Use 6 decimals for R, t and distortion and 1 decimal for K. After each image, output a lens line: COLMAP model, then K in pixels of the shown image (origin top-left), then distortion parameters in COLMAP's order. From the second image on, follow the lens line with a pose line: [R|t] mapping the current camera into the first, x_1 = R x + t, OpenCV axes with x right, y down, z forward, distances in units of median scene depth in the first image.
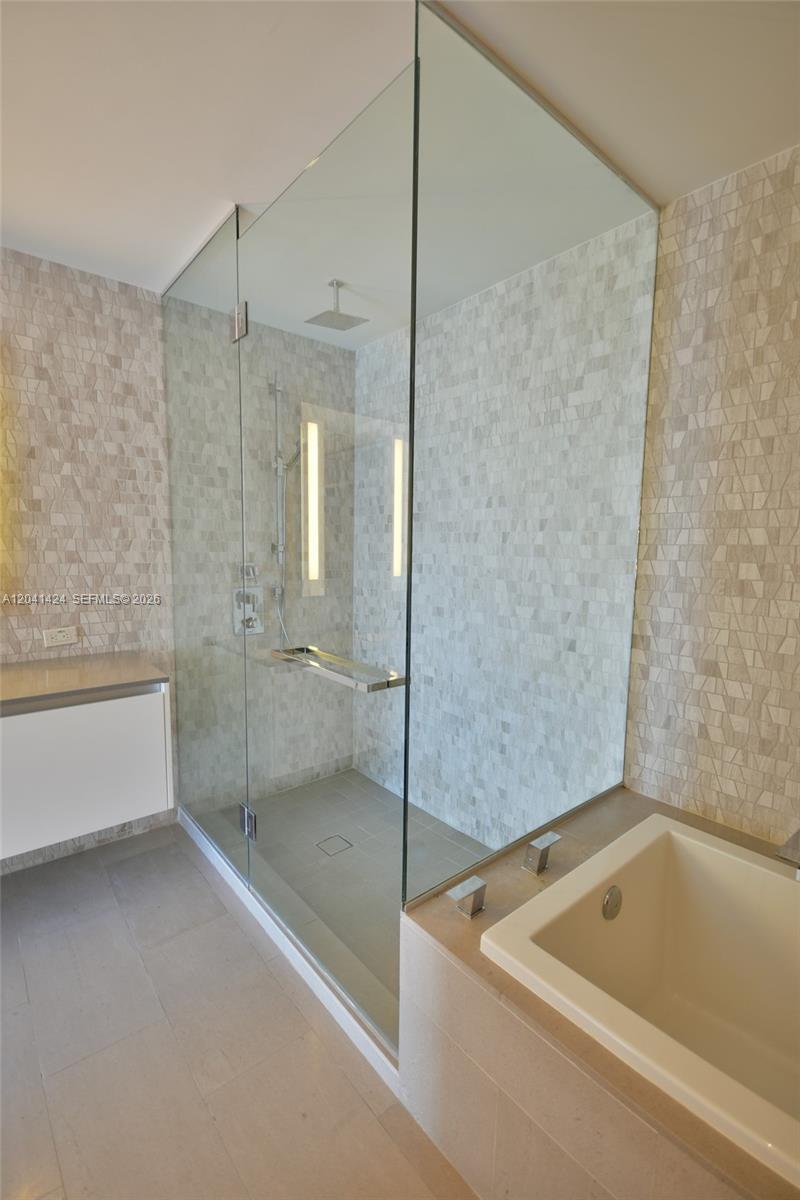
lens RADIAL K [[526.2, 0, 404.7], [0, 526.2, 603.4], [0, 0, 1]] dist [0.005381, -0.006871]
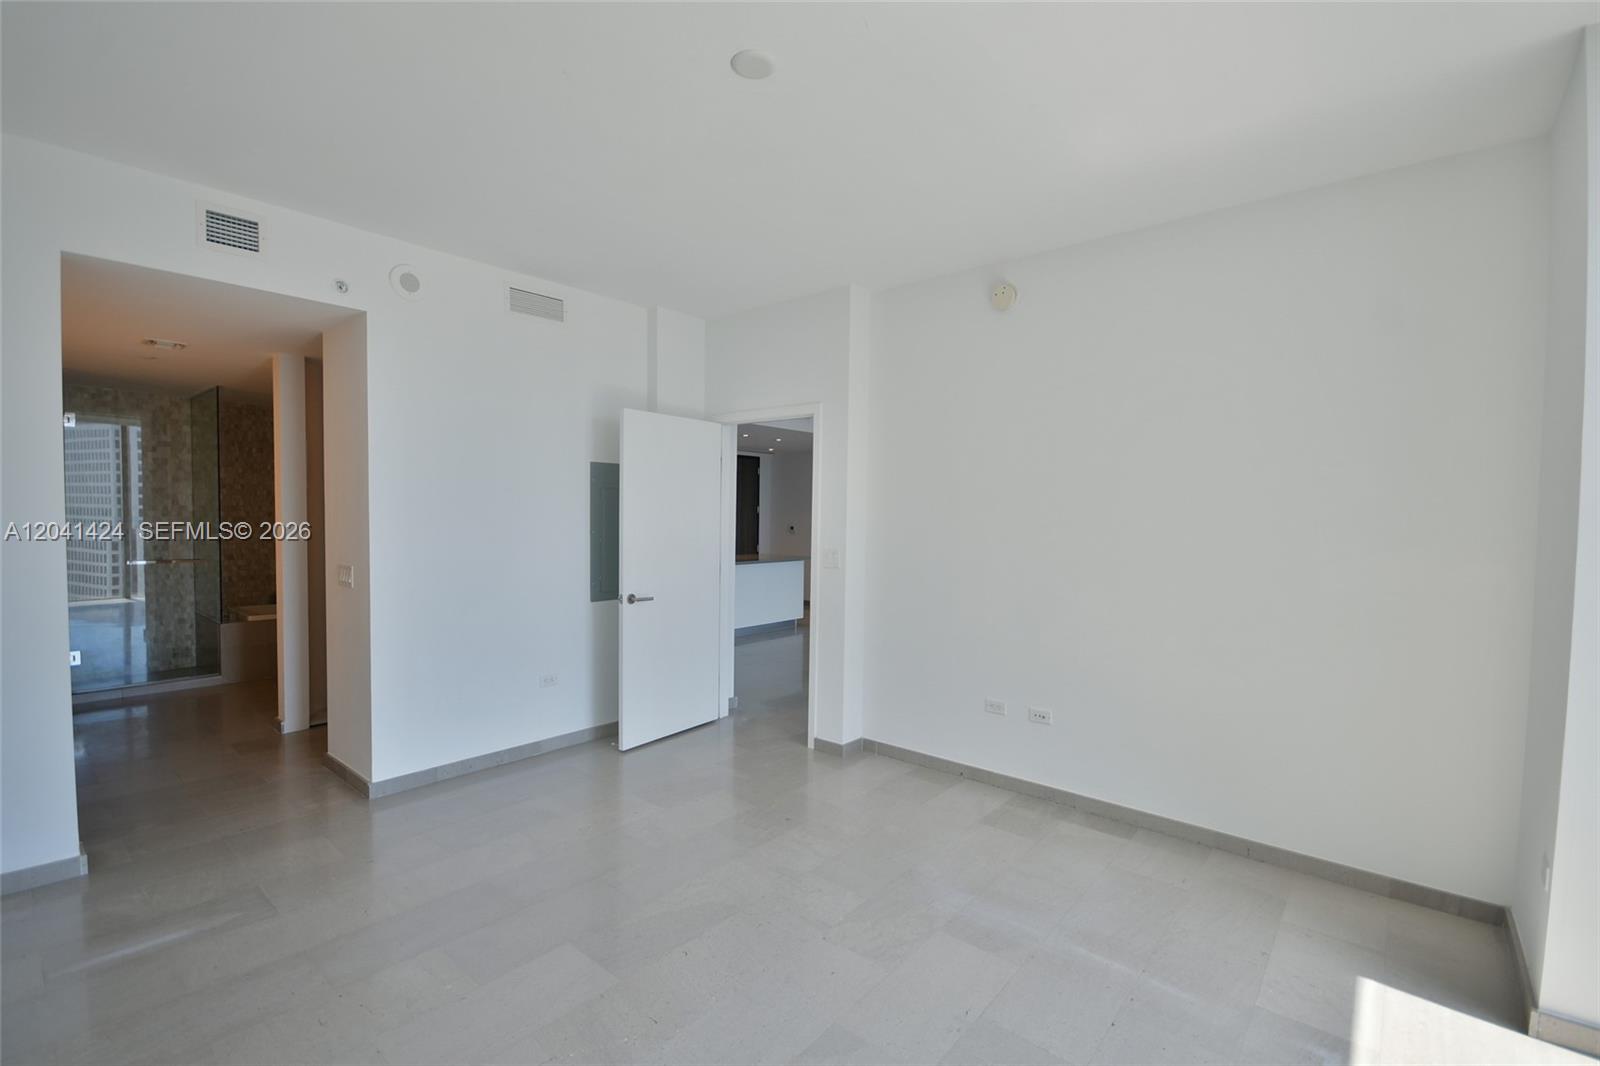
lens RADIAL K [[701.5, 0, 796.2], [0, 701.5, 547.4], [0, 0, 1]] dist [0.005381, -0.006871]
pose [[-0.171008, -0.067034, 0.982987, -3.954501], [0.086915, 0.992767, 0.082822, 0.016182], [-0.981429, 0.099599, -0.163945, -1.536204]]
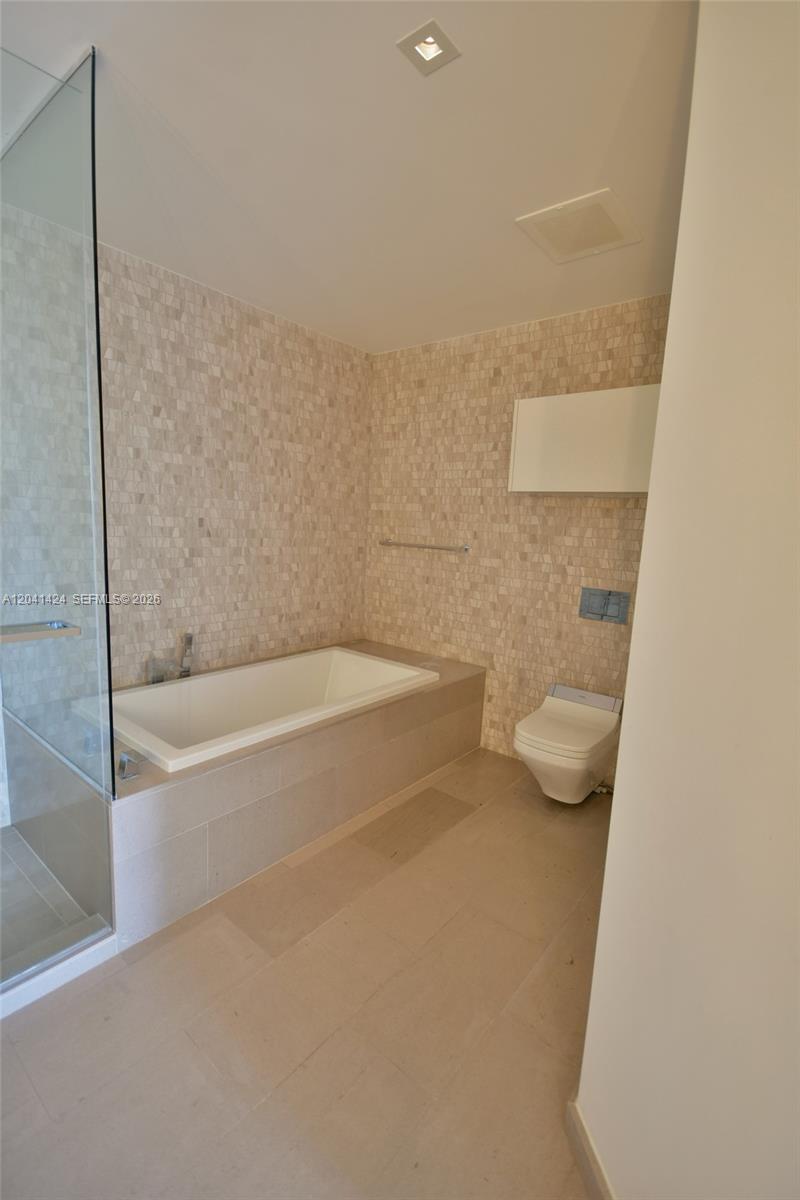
lens RADIAL K [[526.2, 0, 401.5], [0, 526.2, 595.4], [0, 0, 1]] dist [0.005381, -0.006871]
pose [[-0.197577, -0.155141, 0.967933, -0.959904], [0.065469, 0.983105, 0.170937, -0.039873], [-0.978099, 0.097142, -0.184082, 0.402534]]
